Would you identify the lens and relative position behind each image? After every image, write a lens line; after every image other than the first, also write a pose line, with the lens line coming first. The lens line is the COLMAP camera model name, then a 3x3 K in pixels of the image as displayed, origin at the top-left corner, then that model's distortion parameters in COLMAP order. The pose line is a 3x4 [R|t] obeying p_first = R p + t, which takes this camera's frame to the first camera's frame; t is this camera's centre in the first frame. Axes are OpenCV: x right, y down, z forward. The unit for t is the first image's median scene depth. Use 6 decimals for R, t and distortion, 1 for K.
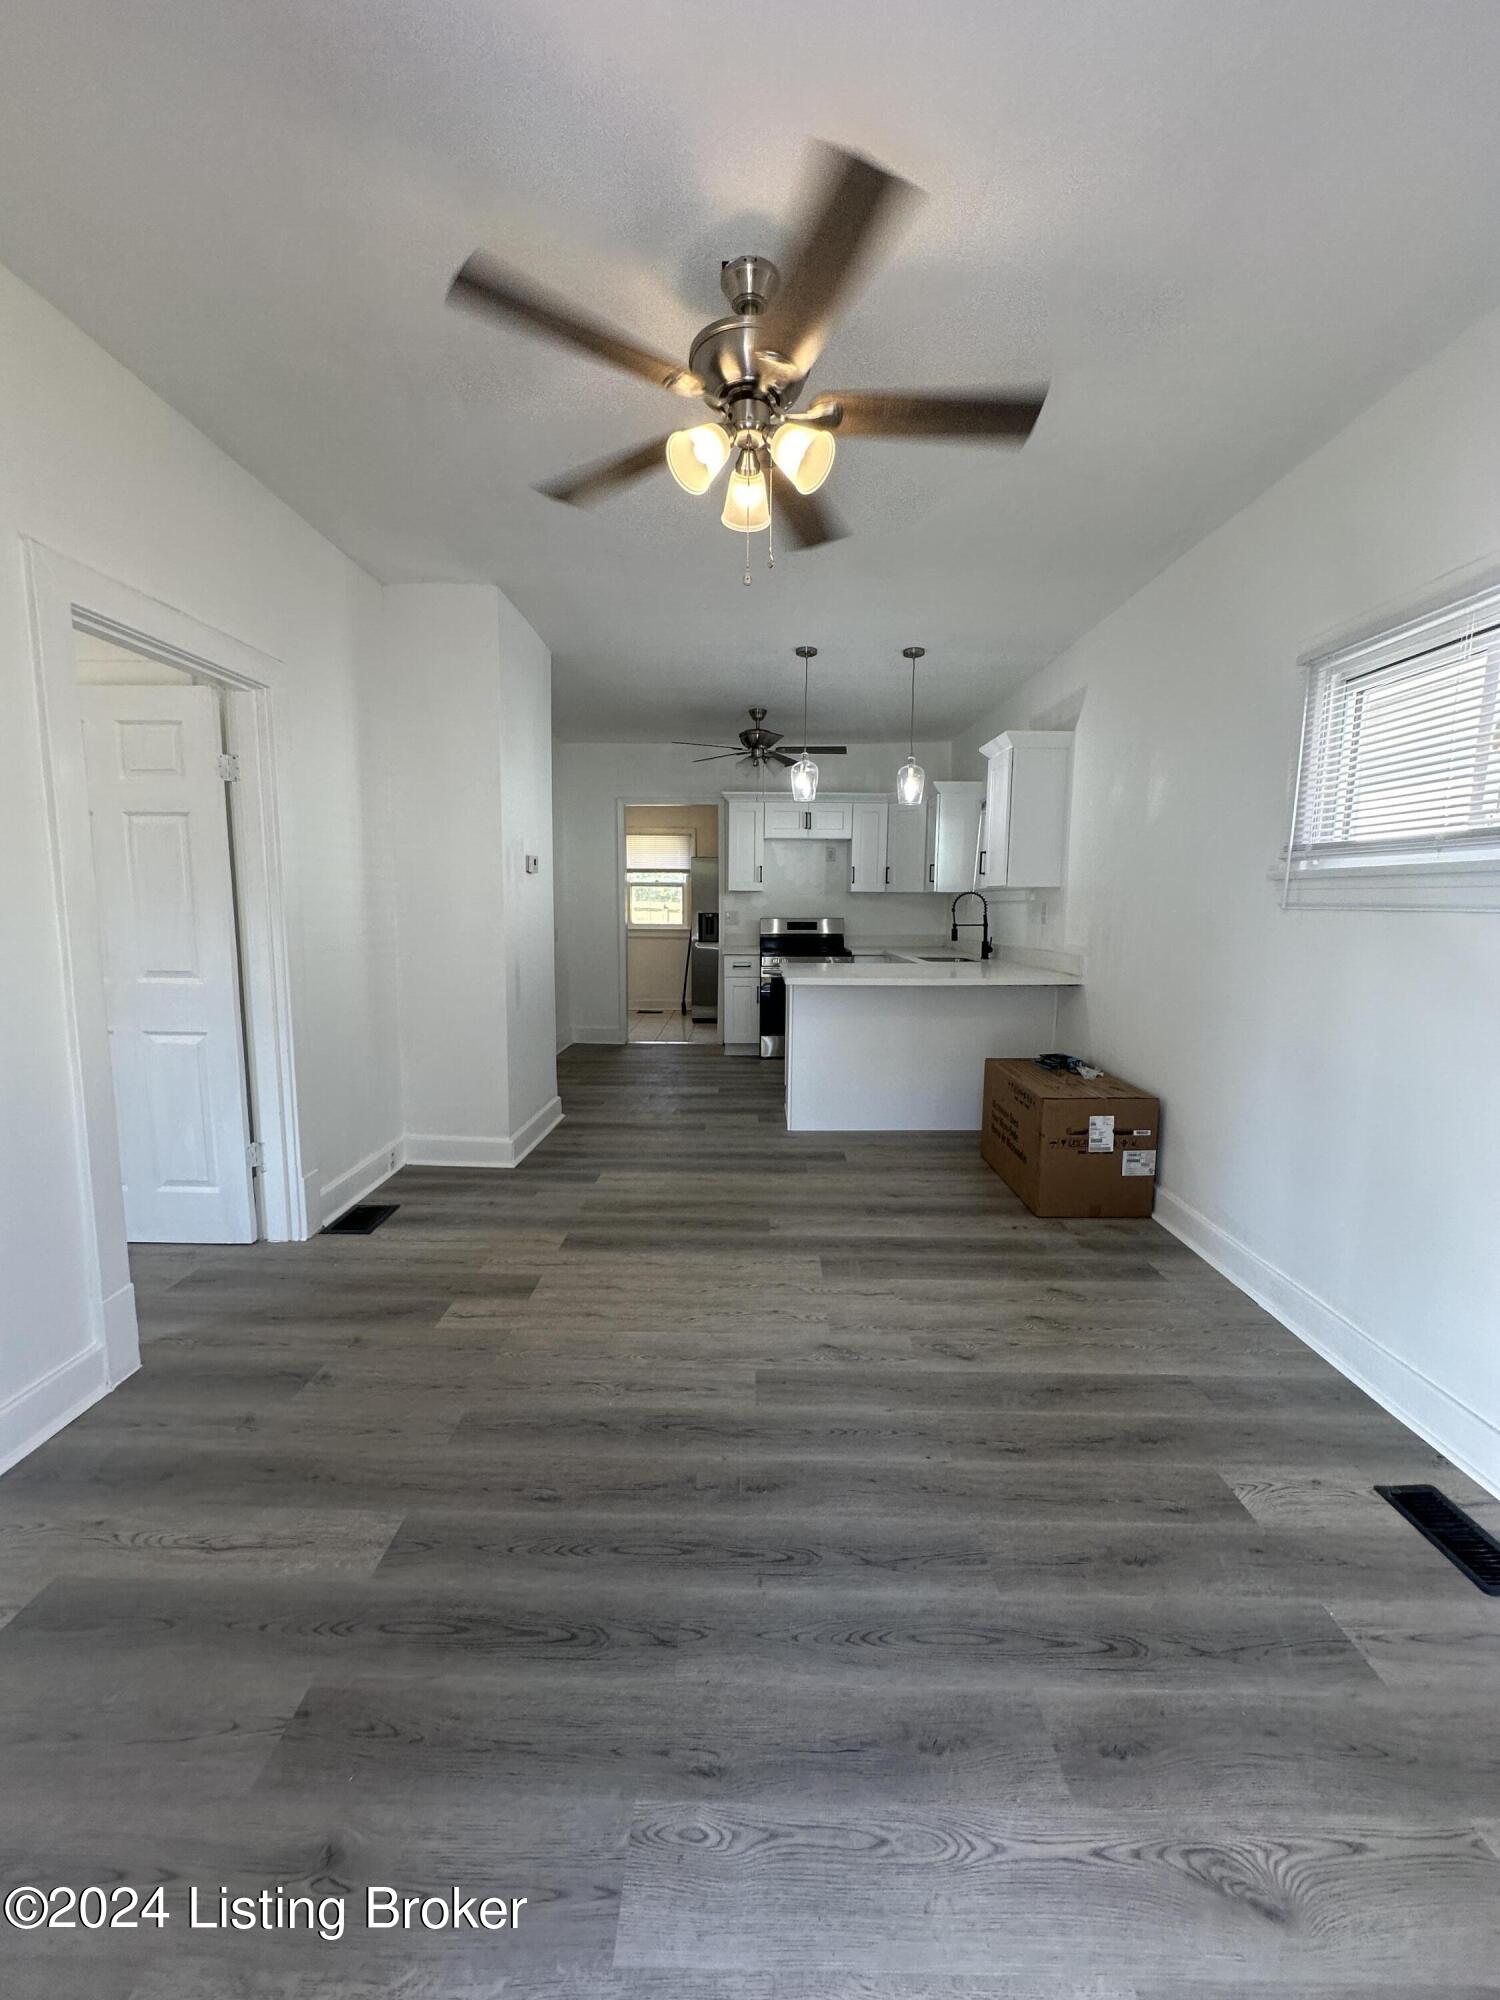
lens RADIAL K [[794.8, 0, 755.3], [0, 794.8, 1002.2], [0, 0, 1]] dist [-0.002518, 0.000459]
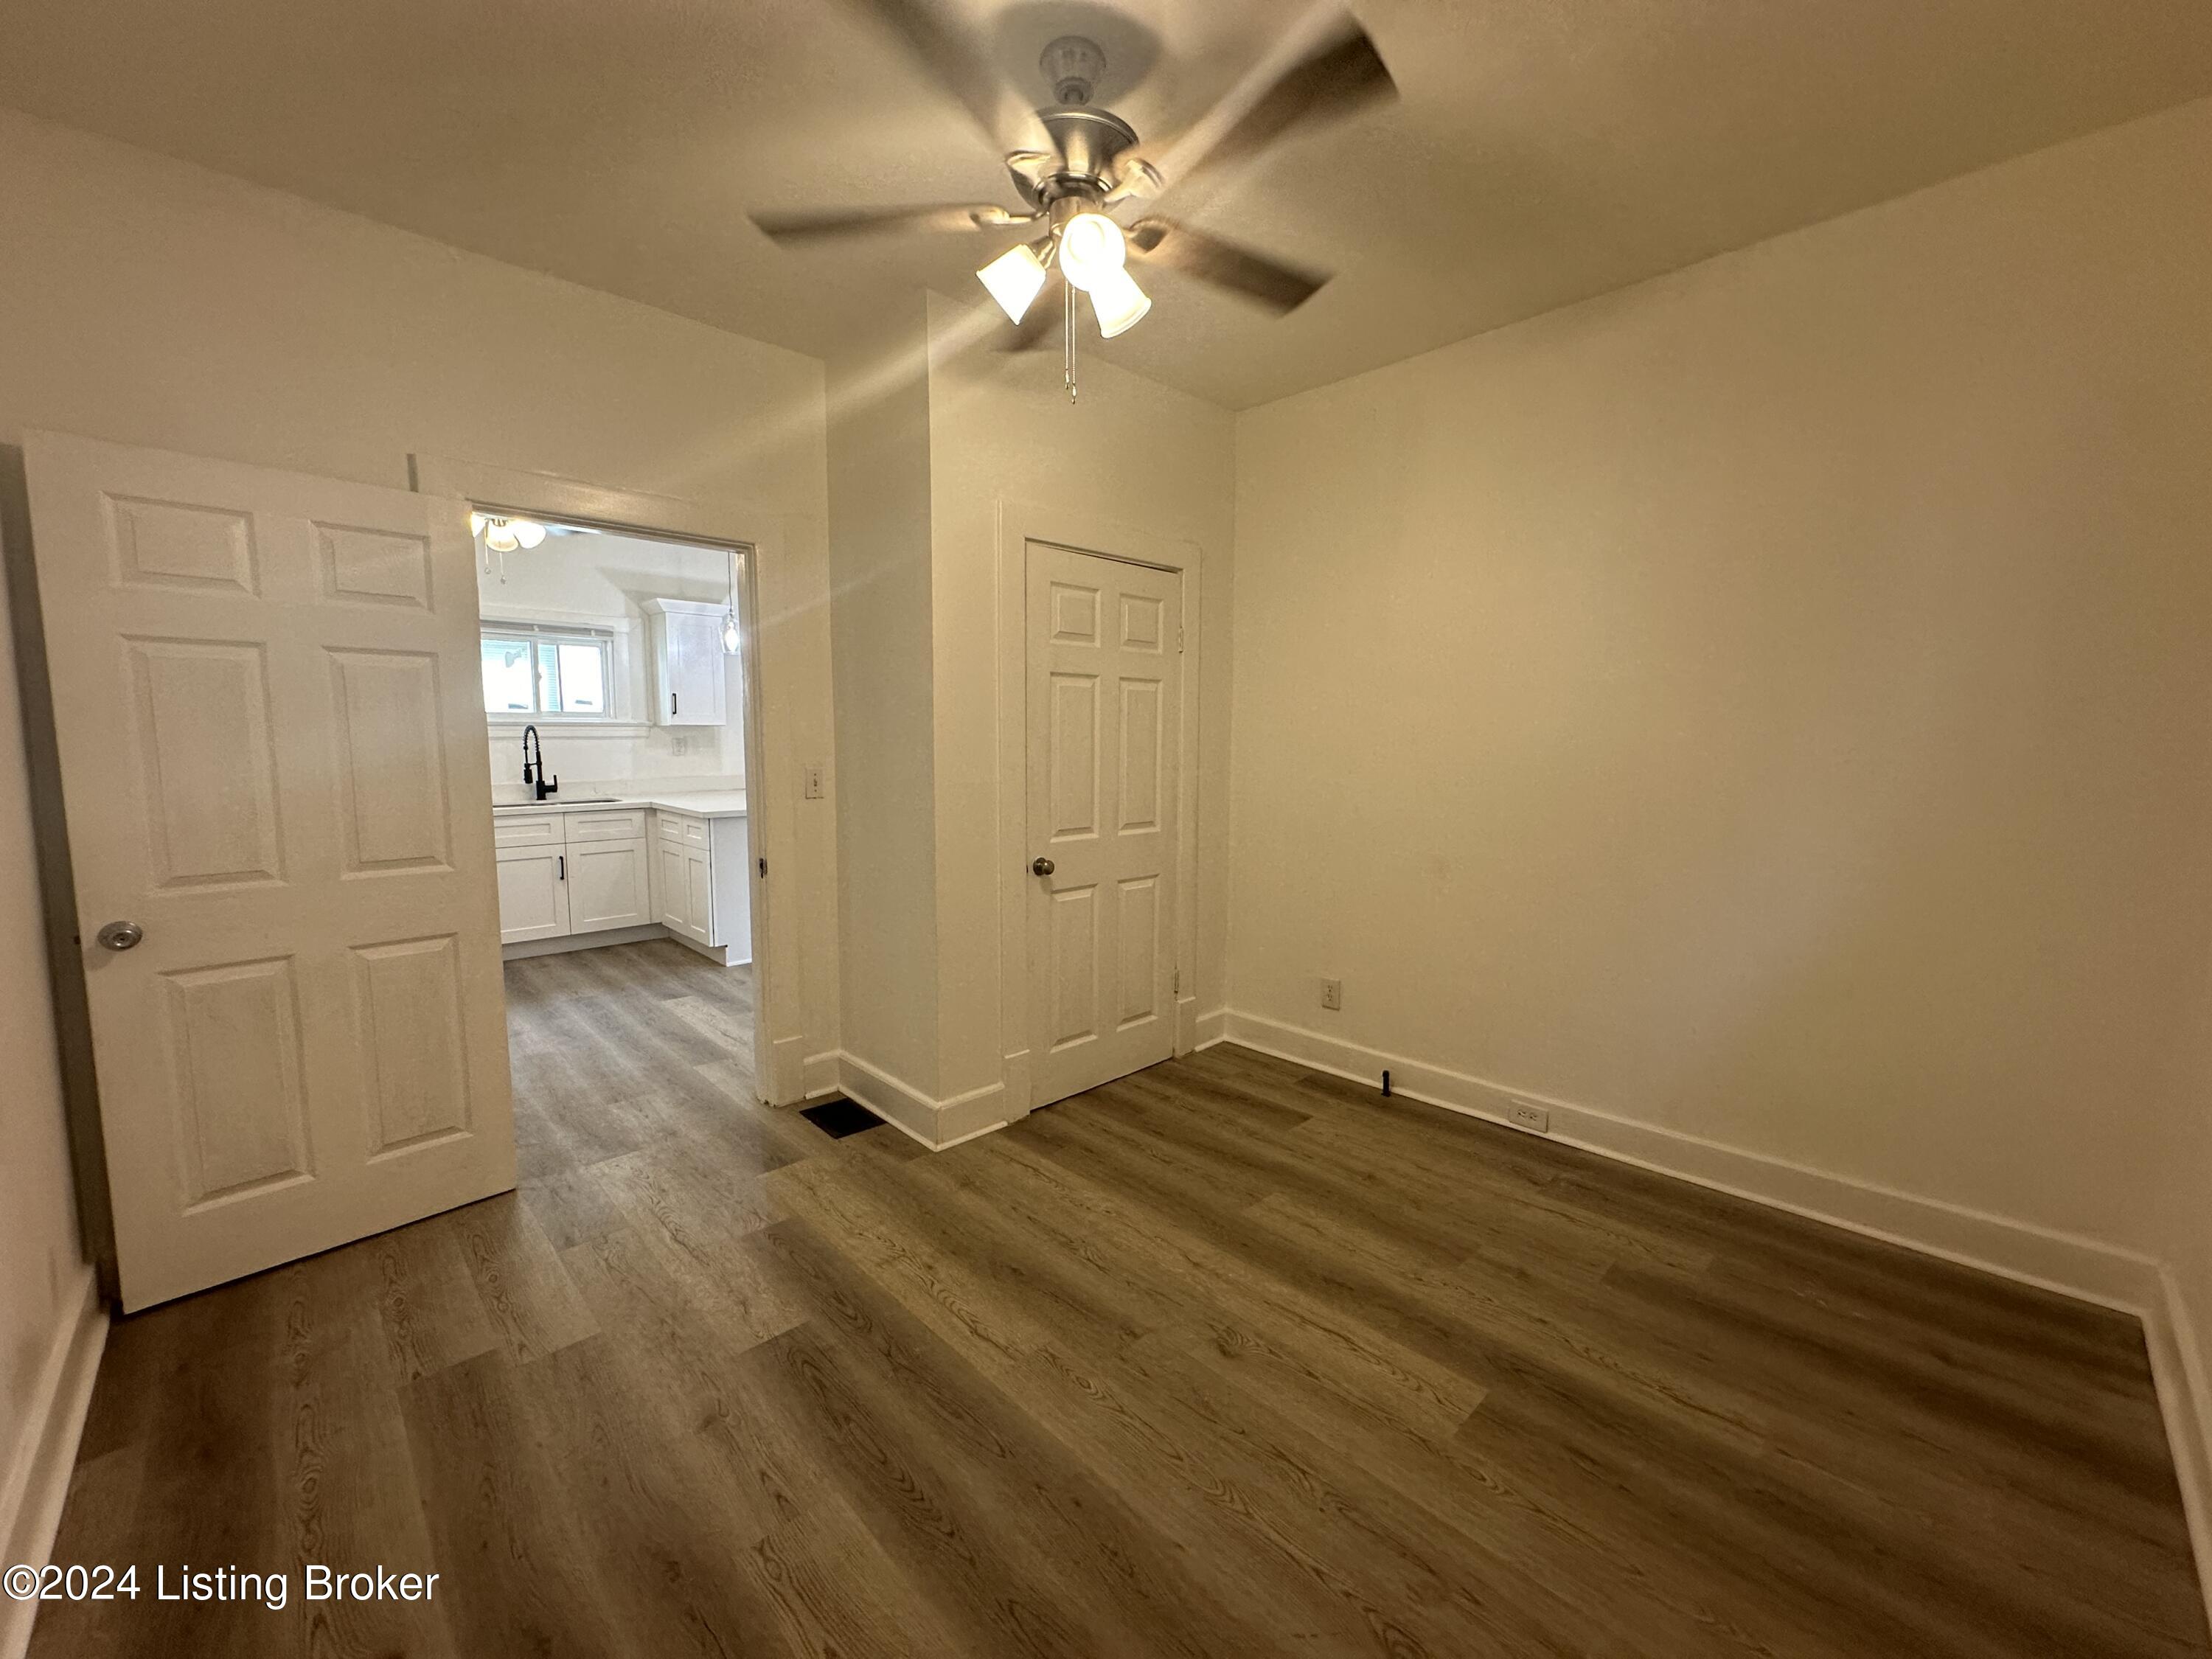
lens RADIAL K [[872.6, 0, 1116.8], [0, 872.6, 829.3], [0, 0, 1]] dist [-0.006577, 0.000553]
pose [[-0.706186, -0.091315, 0.702113, -1.755750], [0.075820, 0.976193, 0.203221, -0.346396], [-0.703955, 0.196747, -0.682450, 2.427773]]
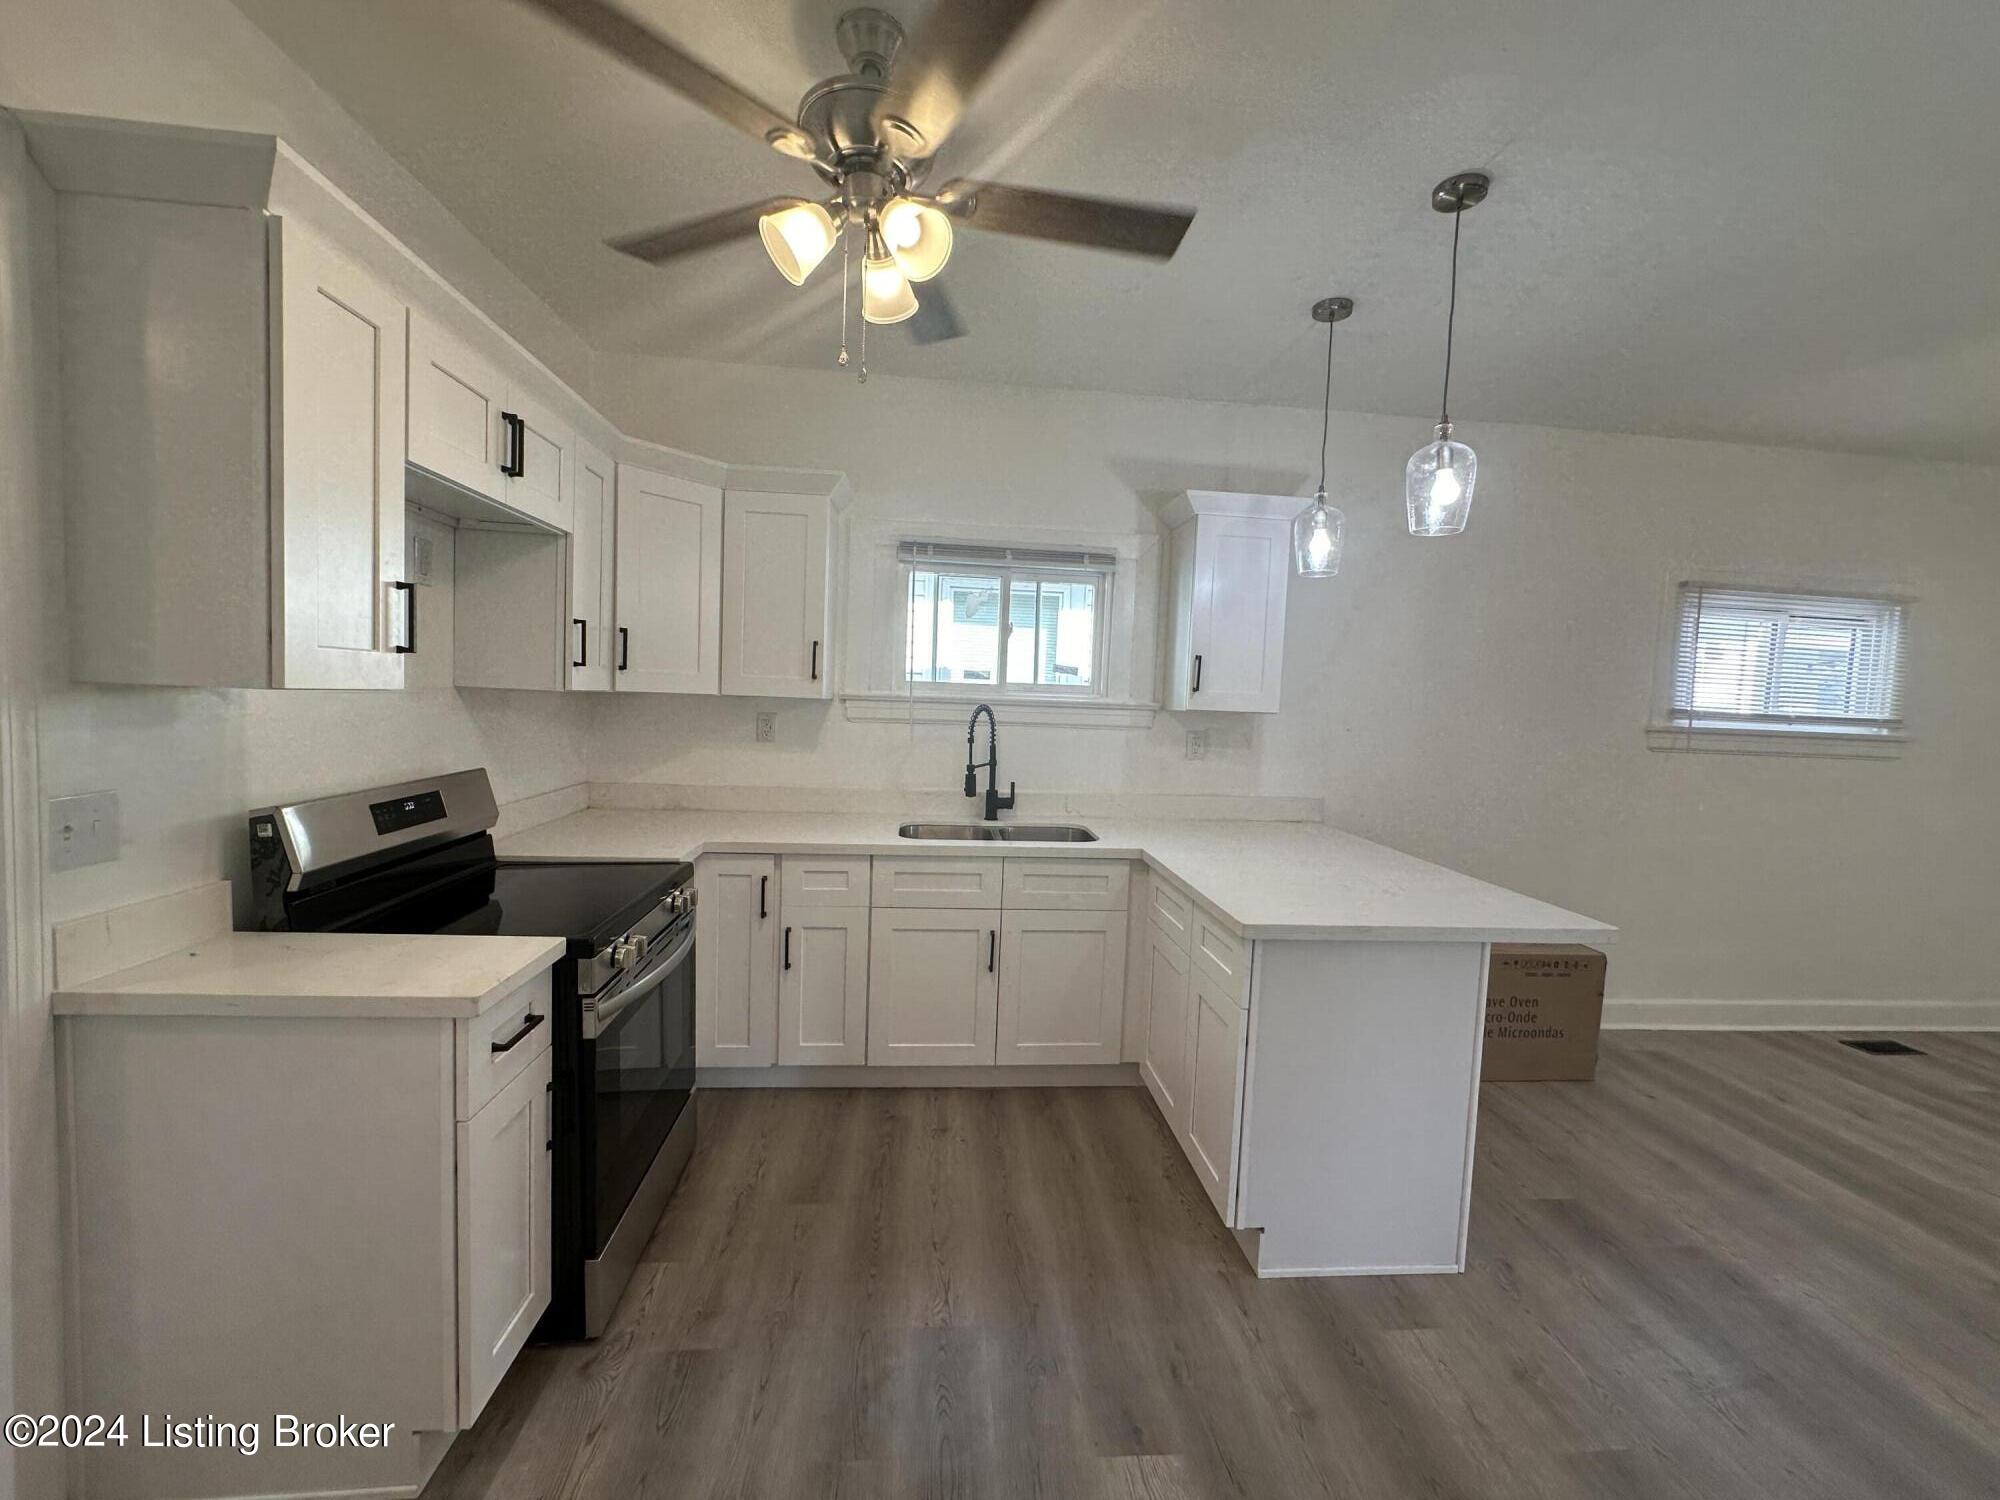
lens RADIAL K [[797.9, 0, 994.7], [0, 797.9, 748.3], [0, 0, 1]] dist [-0.002340, 0.000000]
pose [[-0.091244, -0.079909, 0.992617, -0.579413], [0.084845, 0.992527, 0.087700, -0.313869], [-0.992208, 0.092221, -0.083782, 2.065990]]
